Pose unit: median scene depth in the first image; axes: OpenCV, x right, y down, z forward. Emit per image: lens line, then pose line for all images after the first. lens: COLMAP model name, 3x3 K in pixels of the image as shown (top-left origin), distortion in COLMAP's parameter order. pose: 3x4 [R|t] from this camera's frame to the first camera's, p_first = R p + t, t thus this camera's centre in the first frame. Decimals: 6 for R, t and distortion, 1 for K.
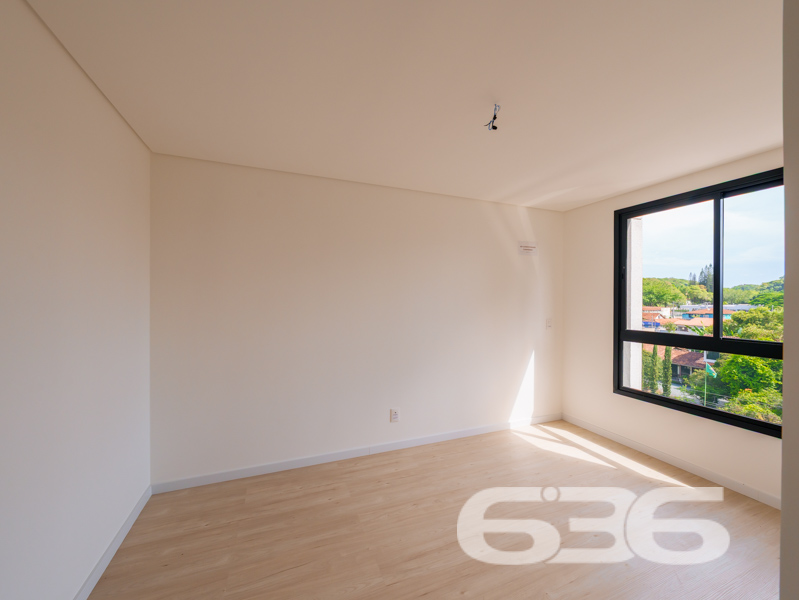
lens RADIAL K [[301.7, 0, 398.2], [0, 301.7, 300.2], [0, 0, 1]] dist [0.000762, 0.000071]
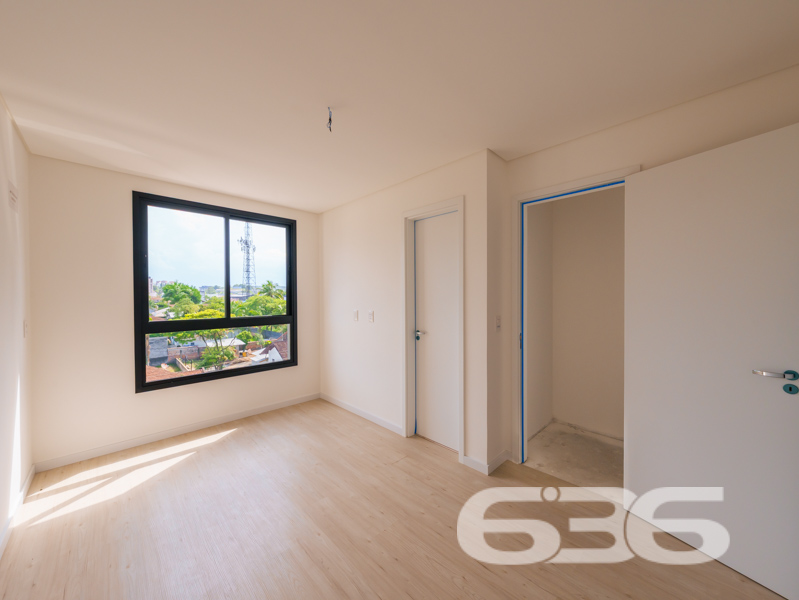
lens RADIAL K [[301.7, 0, 398.2], [0, 301.7, 300.2], [0, 0, 1]] dist [0.000762, 0.000071]
pose [[-0.369872, -0.020650, 0.928853, -0.498577], [-0.001409, 0.999764, 0.021665, 0.009889], [-0.929082, 0.006705, -0.369814, 0.743019]]
